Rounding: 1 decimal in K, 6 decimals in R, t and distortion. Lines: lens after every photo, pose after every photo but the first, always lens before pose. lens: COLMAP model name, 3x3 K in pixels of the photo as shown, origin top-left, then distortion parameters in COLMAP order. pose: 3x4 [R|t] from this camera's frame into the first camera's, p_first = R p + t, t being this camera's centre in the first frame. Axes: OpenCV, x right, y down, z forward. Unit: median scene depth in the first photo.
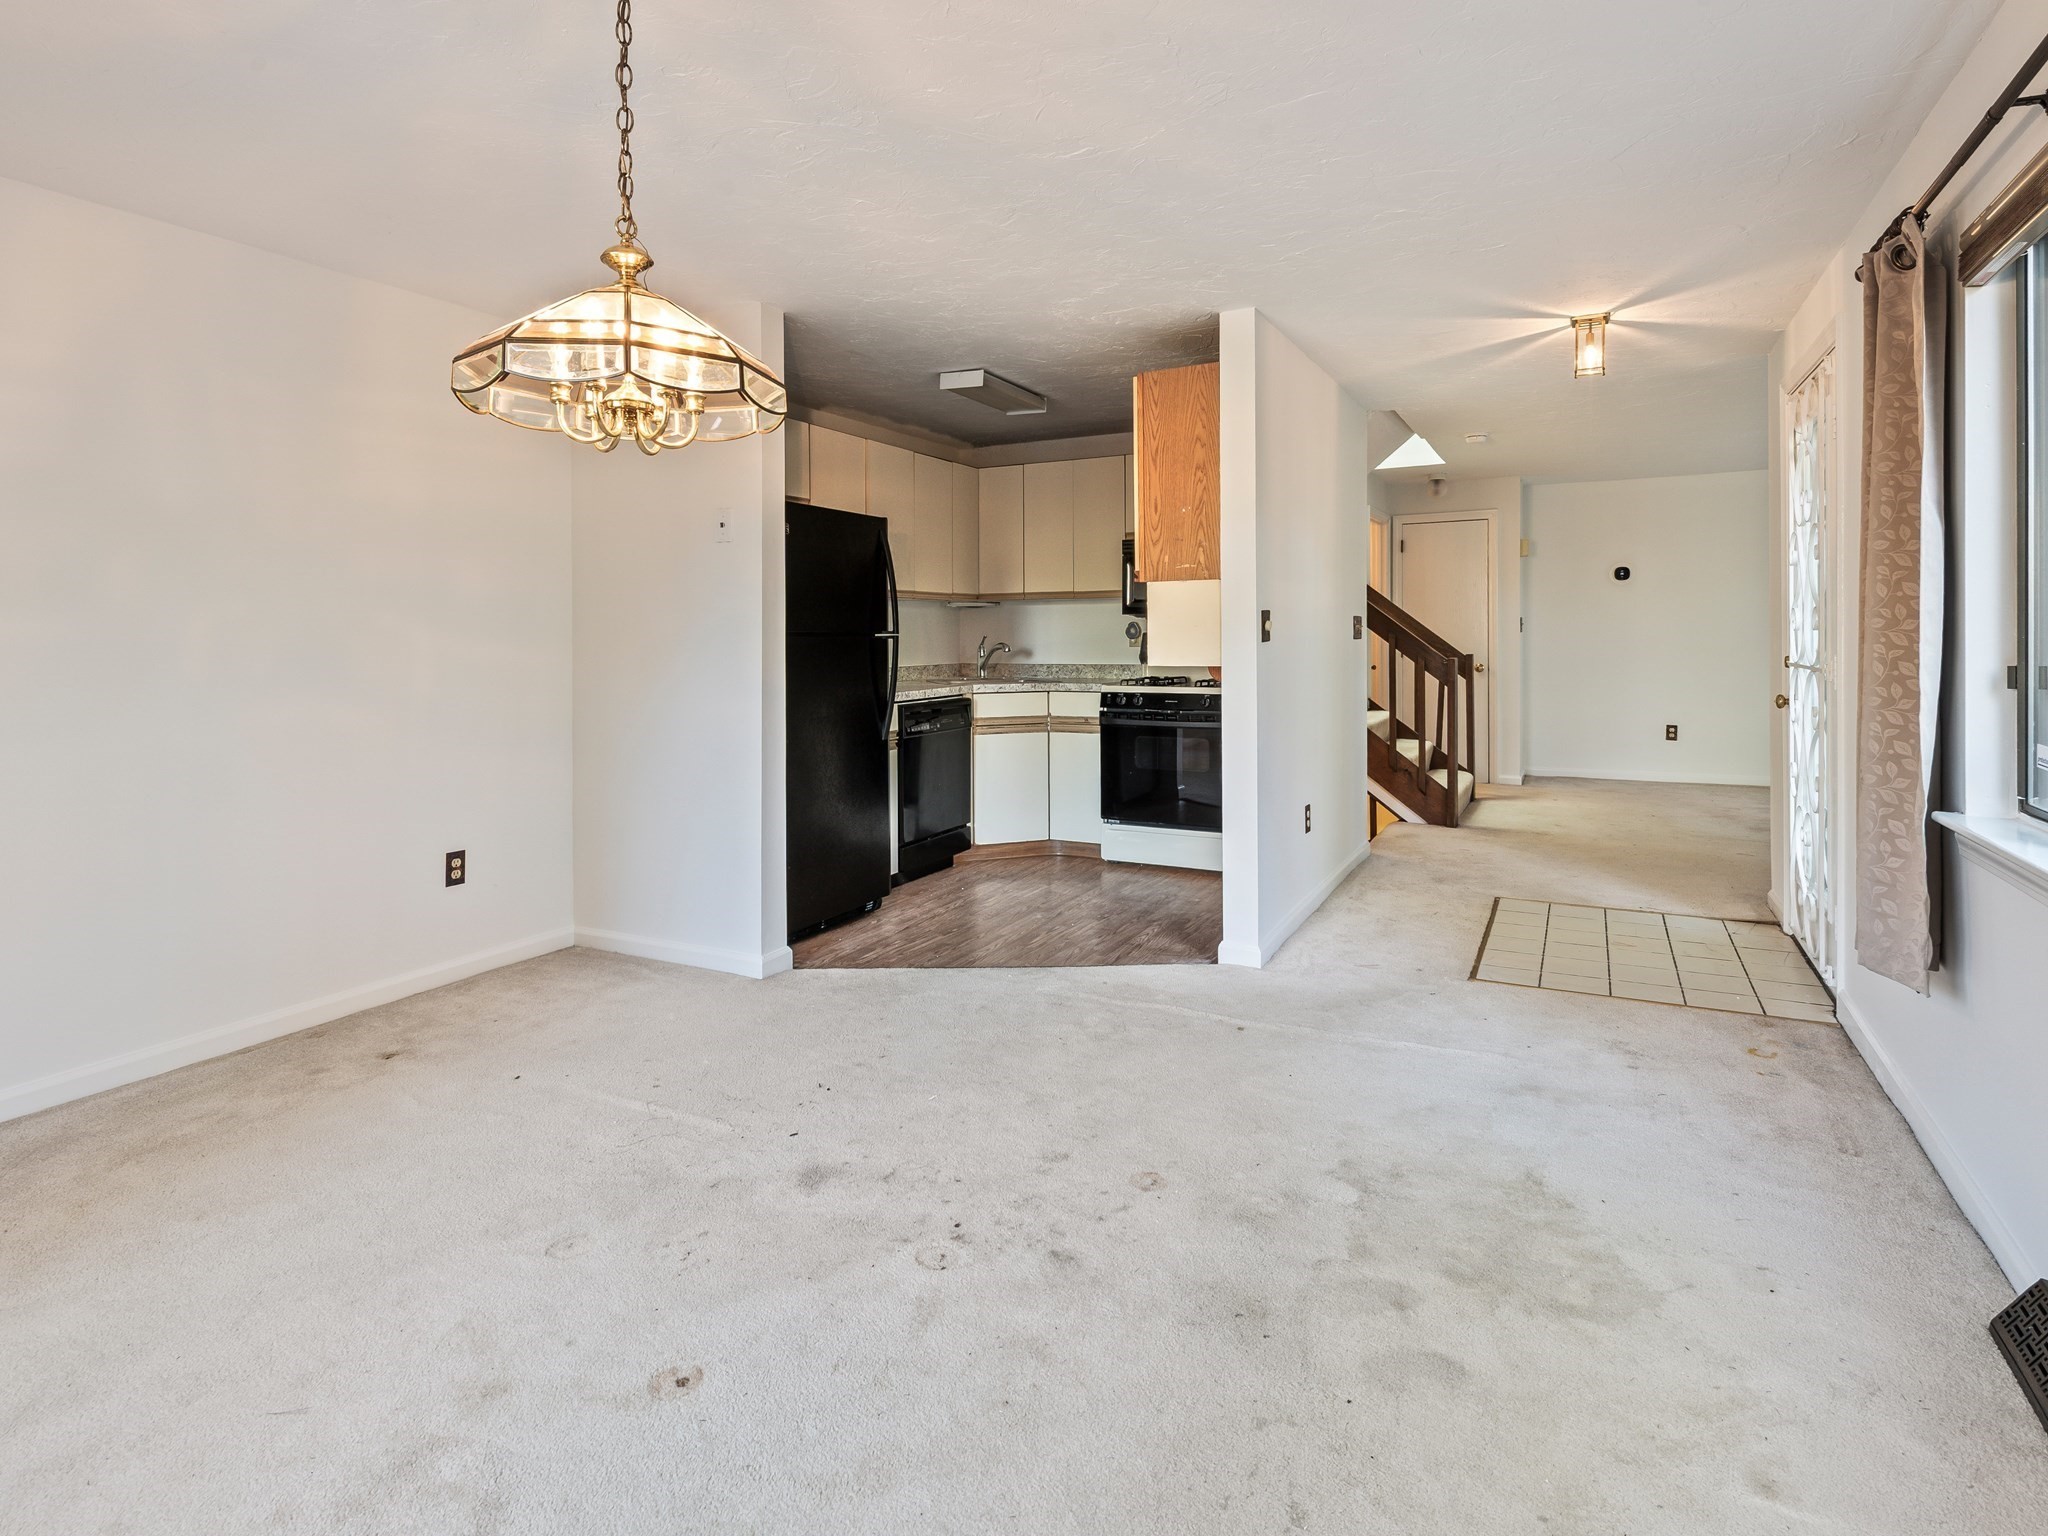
lens RADIAL K [[1084.3, 0, 1016.7], [0, 1084.3, 658.6], [0, 0, 1]] dist [0.030321, -0.016548]
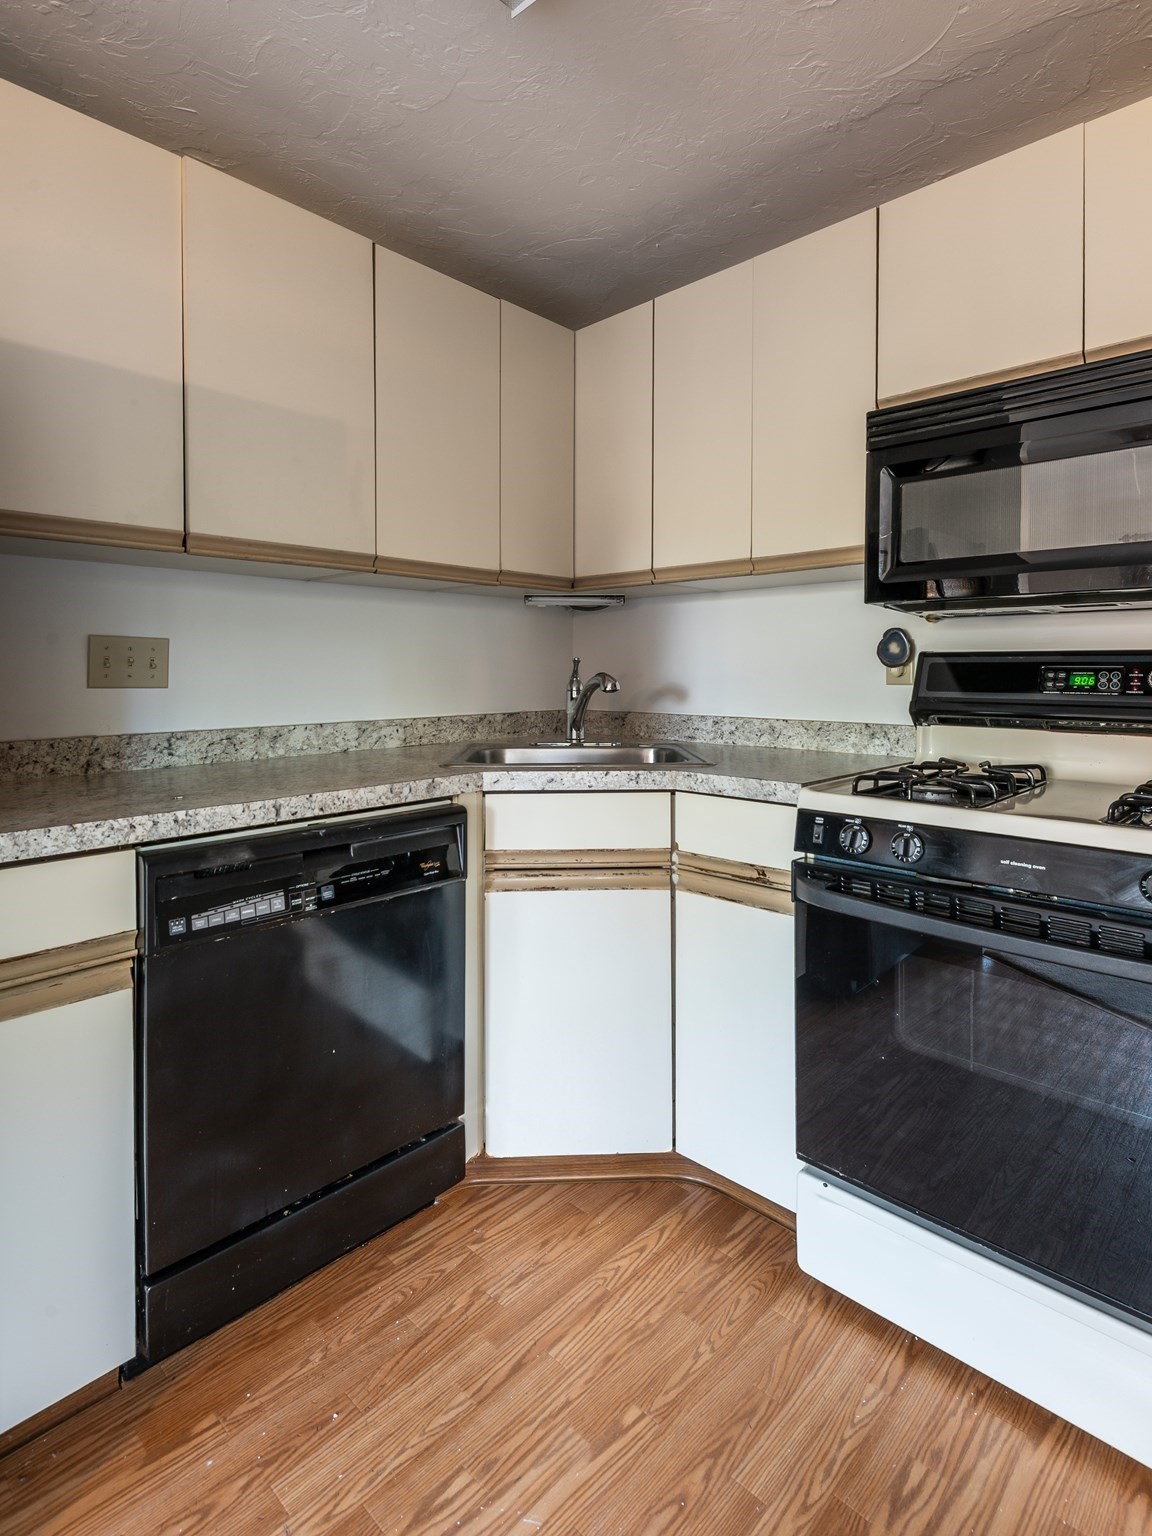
lens RADIAL K [[798.2, 0, 593.7], [0, 798.2, 676.4], [0, 0, 1]] dist [0.038000, -0.018802]
pose [[0.965670, 0.008655, -0.259628, 0.081397], [-0.012345, 0.999845, -0.012588, -0.009315], [0.259479, 0.015361, 0.965627, 0.721516]]
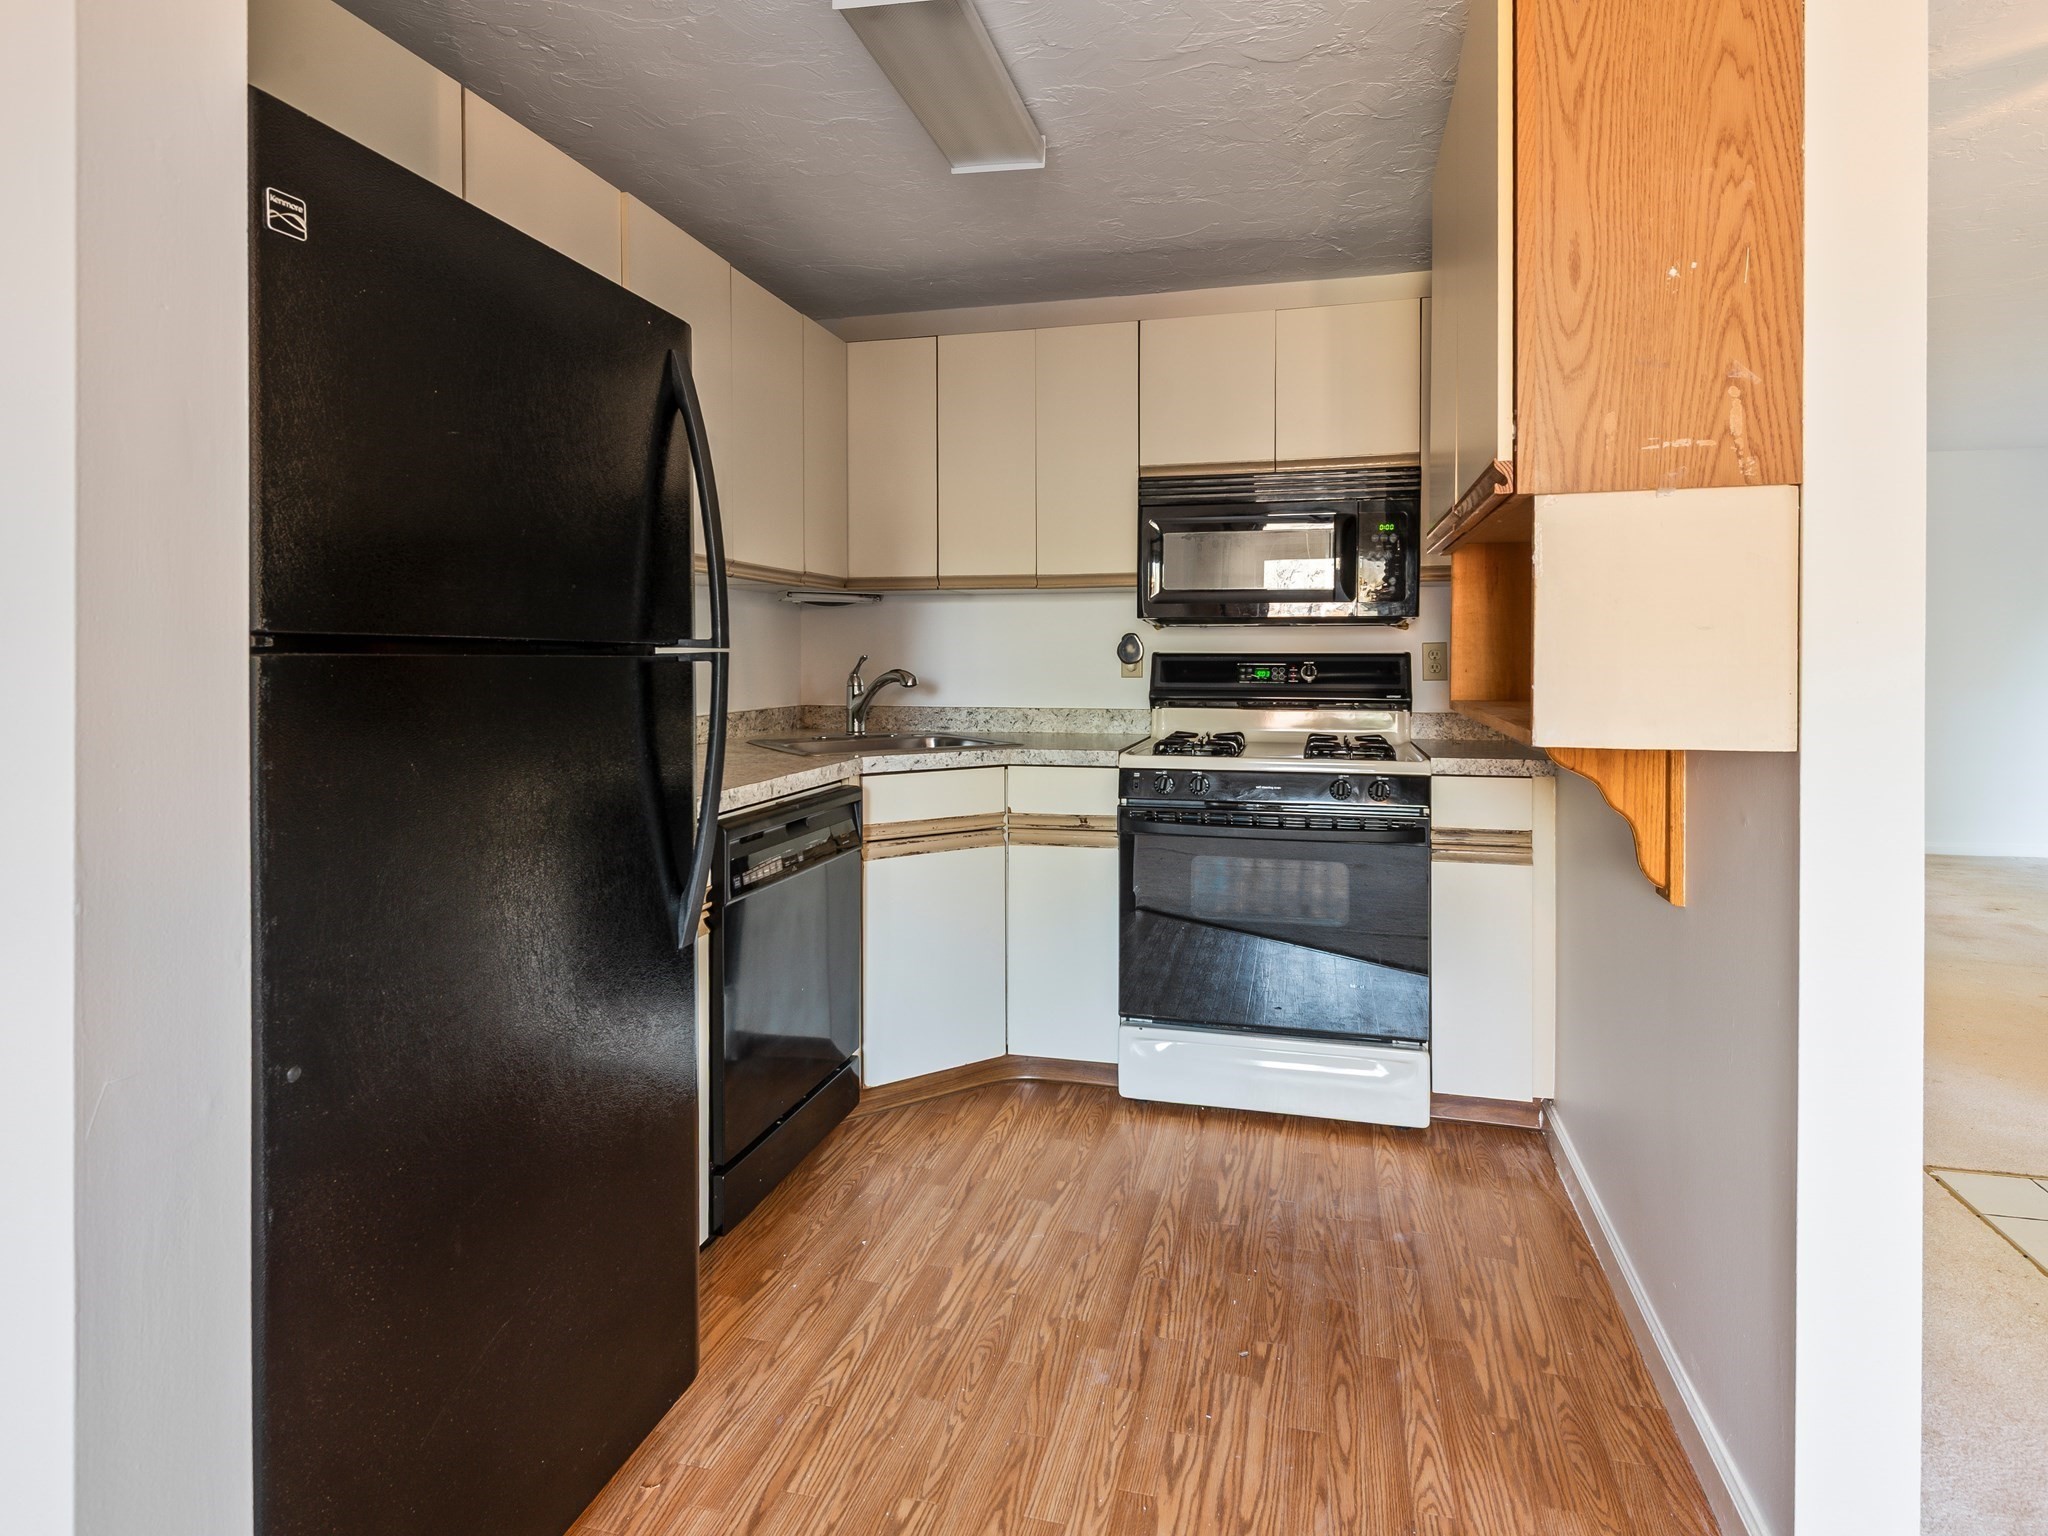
lens RADIAL K [[1054.1, 0, 1066.3], [0, 1054.1, 663.3], [0, 0, 1]] dist [0.029619, -0.016179]
pose [[0.966000, 0.004340, 0.258505, -0.074636], [-0.000086, 0.999864, -0.016466, -0.010058], [-0.258542, 0.015884, 0.965870, 0.528475]]
